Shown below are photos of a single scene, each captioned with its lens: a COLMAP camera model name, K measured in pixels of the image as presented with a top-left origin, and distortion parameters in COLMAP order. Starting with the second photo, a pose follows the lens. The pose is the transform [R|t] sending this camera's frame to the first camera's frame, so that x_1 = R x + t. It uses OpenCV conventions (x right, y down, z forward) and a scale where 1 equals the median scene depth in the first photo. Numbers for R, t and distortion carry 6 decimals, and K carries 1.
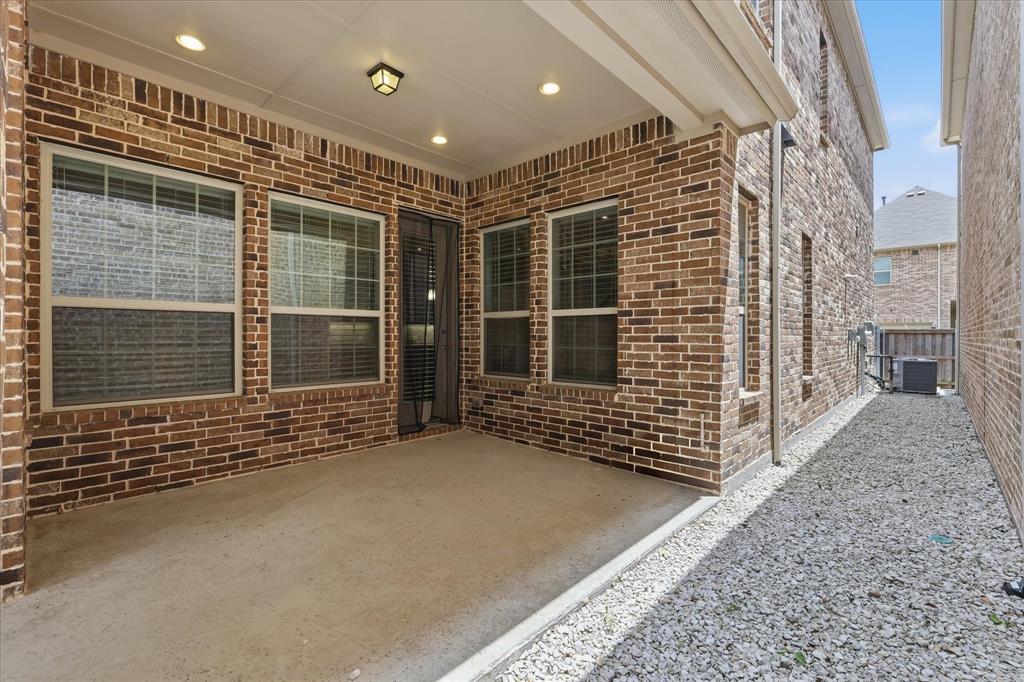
lens RADIAL K [[453.7, 0, 515.8], [0, 453.7, 332.4], [0, 0, 1]] dist [0.002046, -0.000179]
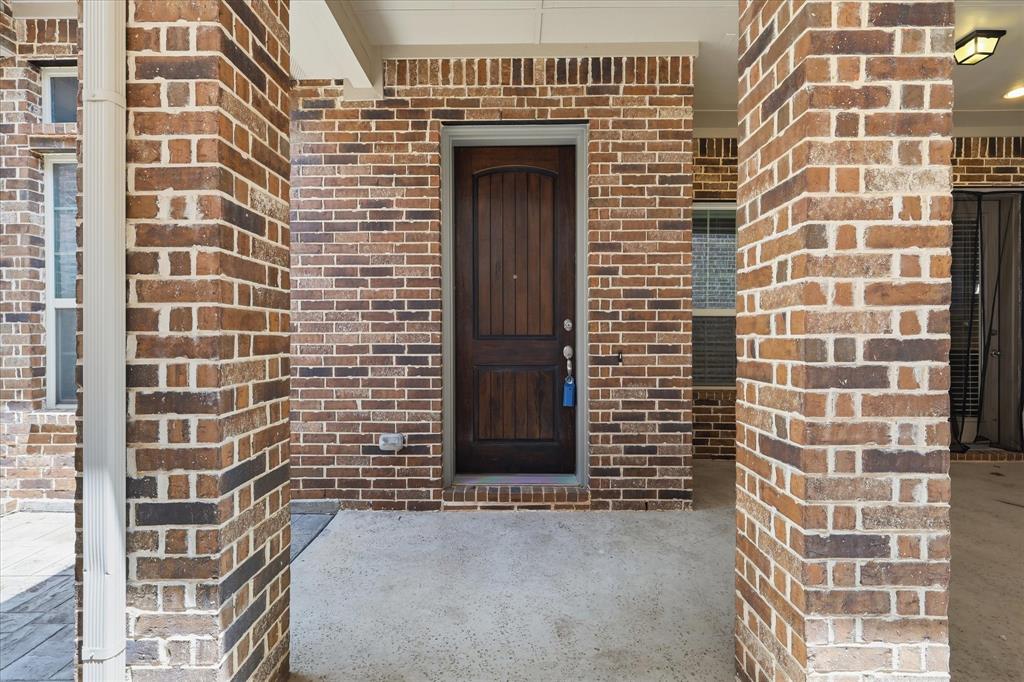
lens RADIAL K [[447.4, 0, 512.1], [0, 447.4, 339.1], [0, 0, 1]] dist [0.004290, -0.001173]
pose [[0.673017, 0.006914, -0.739595, -0.205367], [0.001302, 0.999944, 0.010532, 0.000060], [0.739626, -0.008051, 0.672970, -0.218051]]
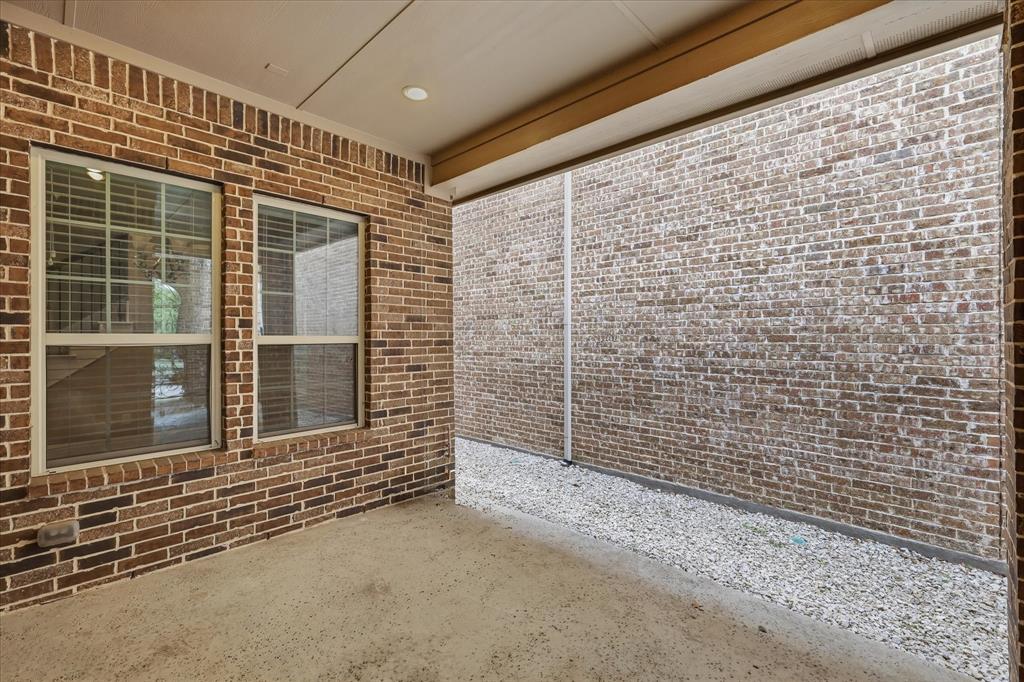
lens RADIAL K [[453.7, 0, 504.3], [0, 453.7, 338.8], [0, 0, 1]] dist [0.002046, -0.000179]
pose [[0.005774, -0.002825, 0.999979, -0.722186], [-0.002596, 0.999993, 0.002840, -0.056407], [-0.999980, -0.002612, 0.005766, 0.738755]]
